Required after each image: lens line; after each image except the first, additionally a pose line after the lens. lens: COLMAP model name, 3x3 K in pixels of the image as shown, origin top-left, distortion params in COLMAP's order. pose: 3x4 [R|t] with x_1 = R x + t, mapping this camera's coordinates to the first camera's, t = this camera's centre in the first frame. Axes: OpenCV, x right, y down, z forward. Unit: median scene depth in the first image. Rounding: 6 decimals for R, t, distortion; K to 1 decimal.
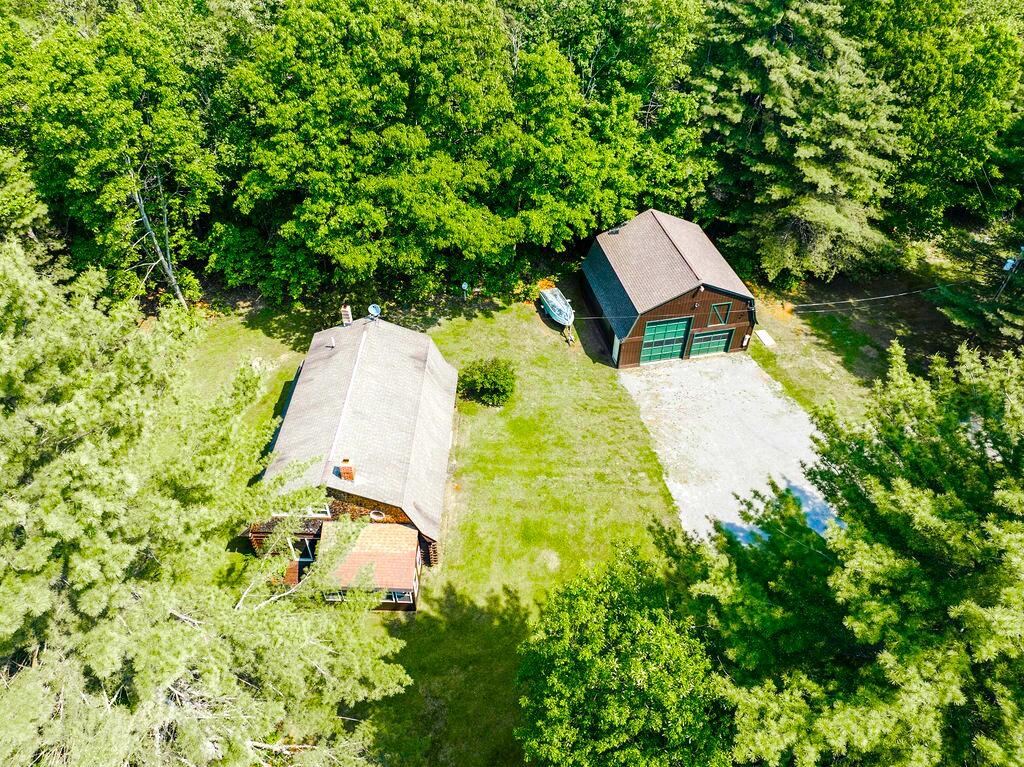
lens RADIAL K [[717.3, 0, 516.2], [0, 717.3, 382.0], [0, 0, 1]] dist [-0.034093, 0.004125]
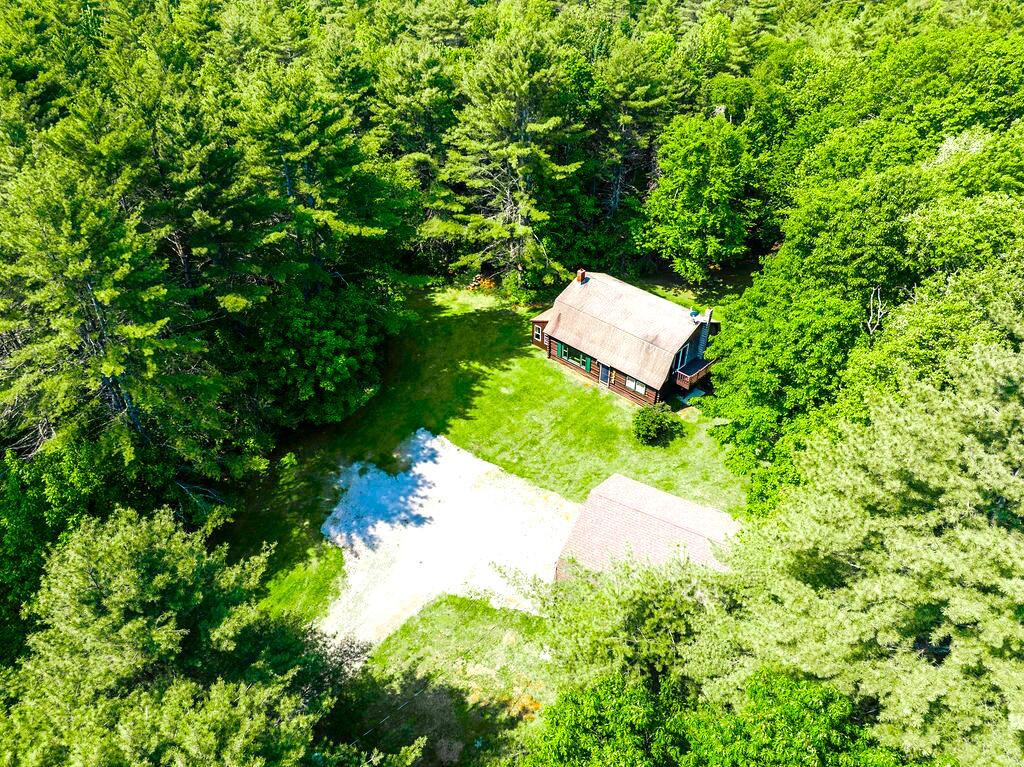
lens RADIAL K [[713.8, 0, 516.4], [0, 713.8, 385.5], [0, 0, 1]] dist [-0.036432, -0.001820]
pose [[-0.676804, 0.420329, -0.604367, 0.776553], [-0.516615, 0.313675, 0.796691, -0.813715], [0.524447, 0.851429, 0.004852, 0.769902]]
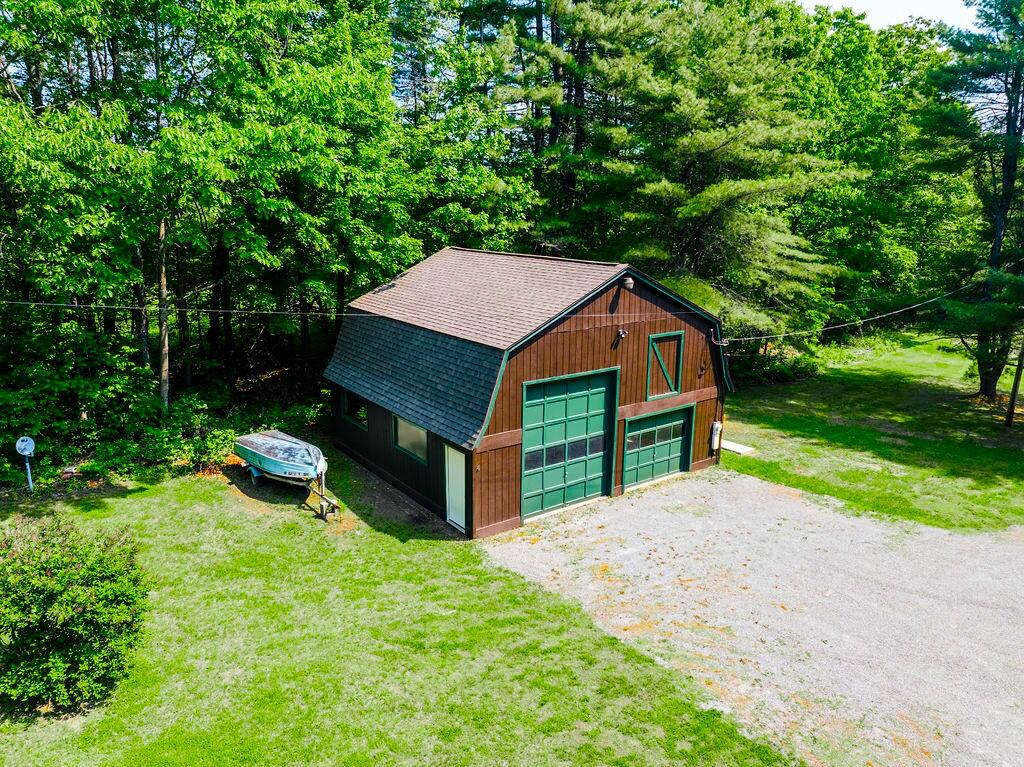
lens RADIAL K [[717.3, 0, 516.2], [0, 717.3, 382.0], [0, 0, 1]] dist [-0.034093, 0.004125]
pose [[0.915529, -0.099268, 0.389811, 0.028056], [0.278378, 0.855884, -0.435854, 0.079249], [-0.290367, 0.507551, 0.811220, 0.663826]]
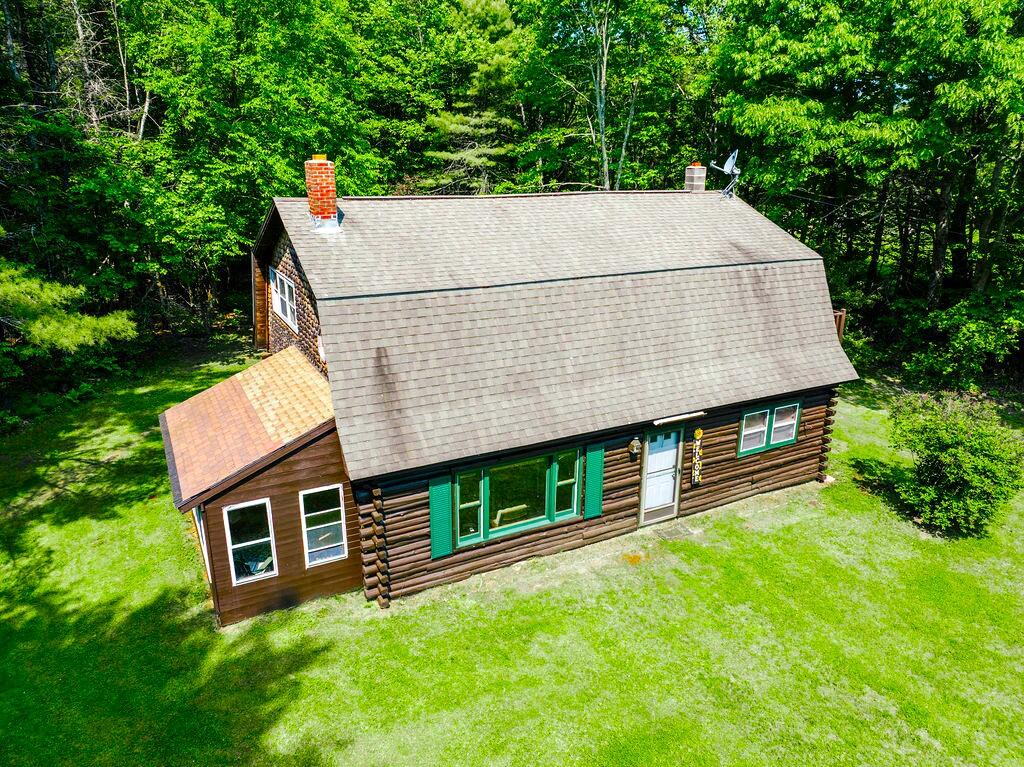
lens RADIAL K [[713.8, 0, 516.4], [0, 713.8, 385.5], [0, 0, 1]] dist [-0.036432, -0.001820]
pose [[0.495084, 0.258391, -0.829534, 0.134580], [-0.598839, 0.793235, -0.110316, 0.129121], [0.629511, 0.551373, 0.547453, 0.607711]]
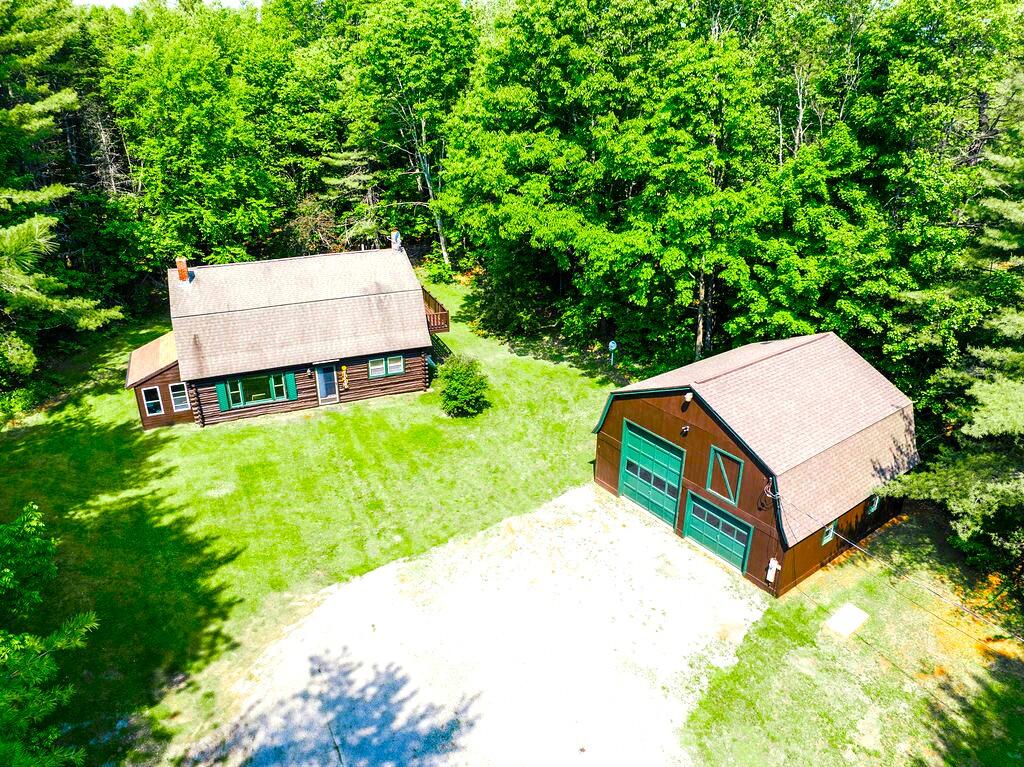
lens RADIAL K [[713.8, 0, 516.4], [0, 713.8, 385.5], [0, 0, 1]] dist [-0.036432, -0.001820]
pose [[0.415532, 0.377515, -0.827536, 0.628350], [-0.628580, 0.776780, 0.038732, -0.067560], [0.657435, 0.504078, 0.560075, 0.549199]]
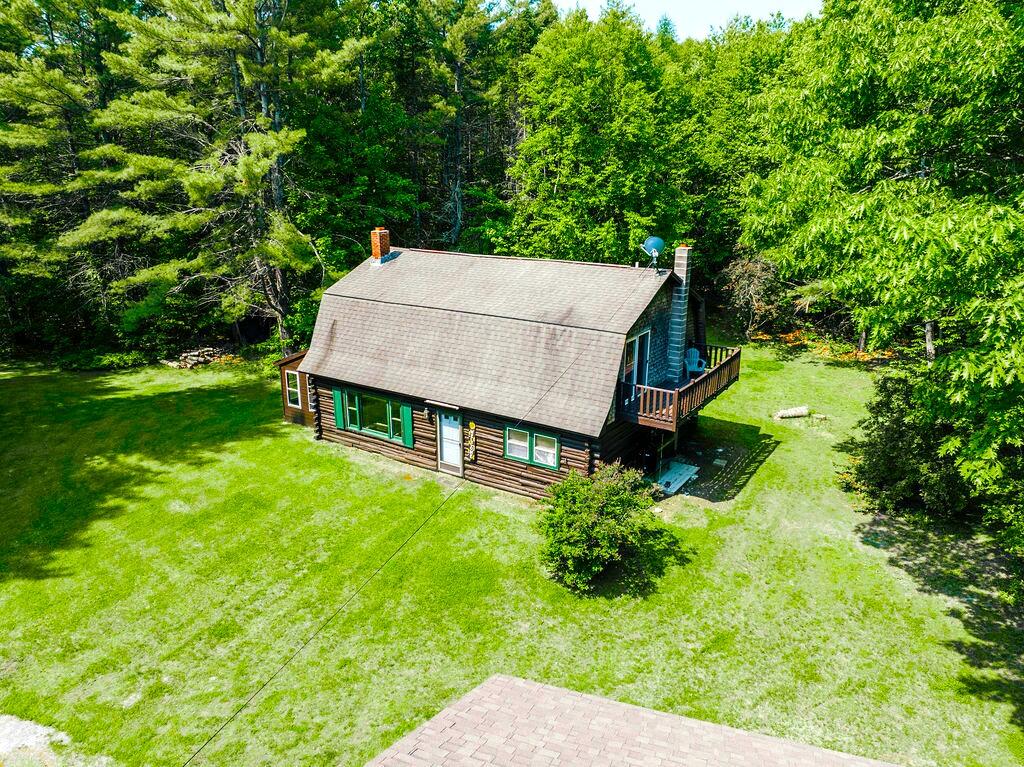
lens RADIAL K [[713.8, 0, 516.4], [0, 713.8, 385.5], [0, 0, 1]] dist [-0.036432, -0.001820]
pose [[-0.520216, 0.227183, -0.823264, 0.282332], [-0.596792, 0.592852, 0.540709, -0.223398], [0.610914, 0.772602, -0.172830, 0.921994]]
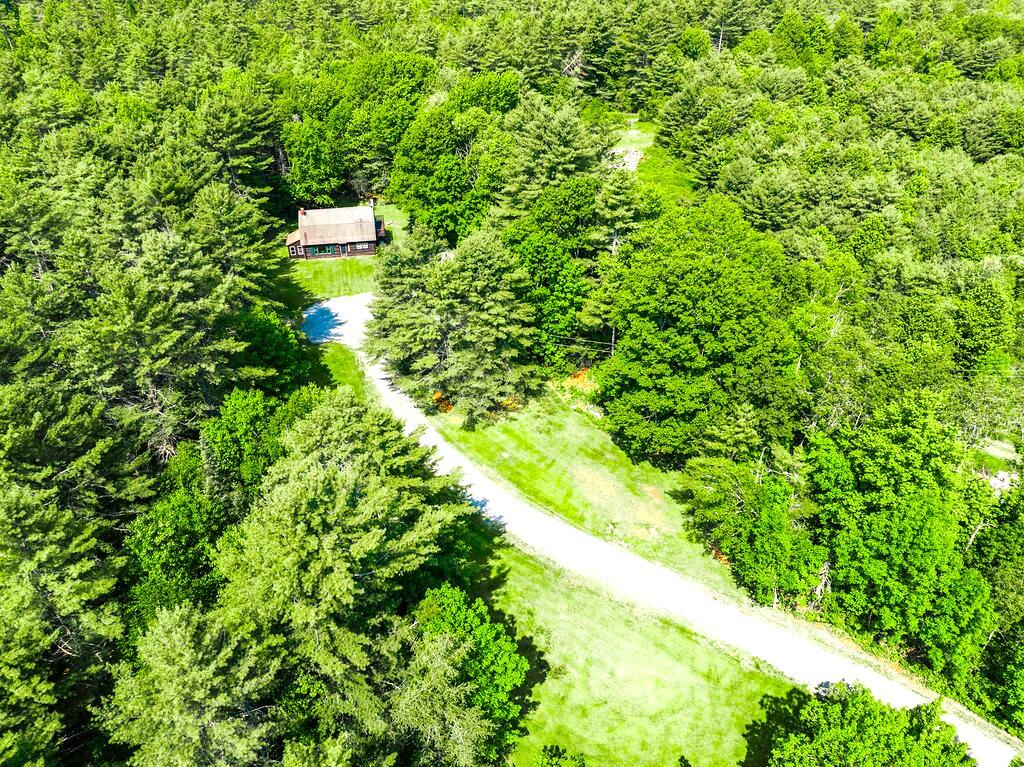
lens RADIAL K [[713.8, 0, 516.4], [0, 713.8, 385.5], [0, 0, 1]] dist [-0.036432, -0.001820]
pose [[0.212010, 0.553579, -0.805359, 2.275435], [-0.673673, 0.679787, 0.289921, -0.707441], [0.707966, 0.481082, 0.517053, 0.219840]]
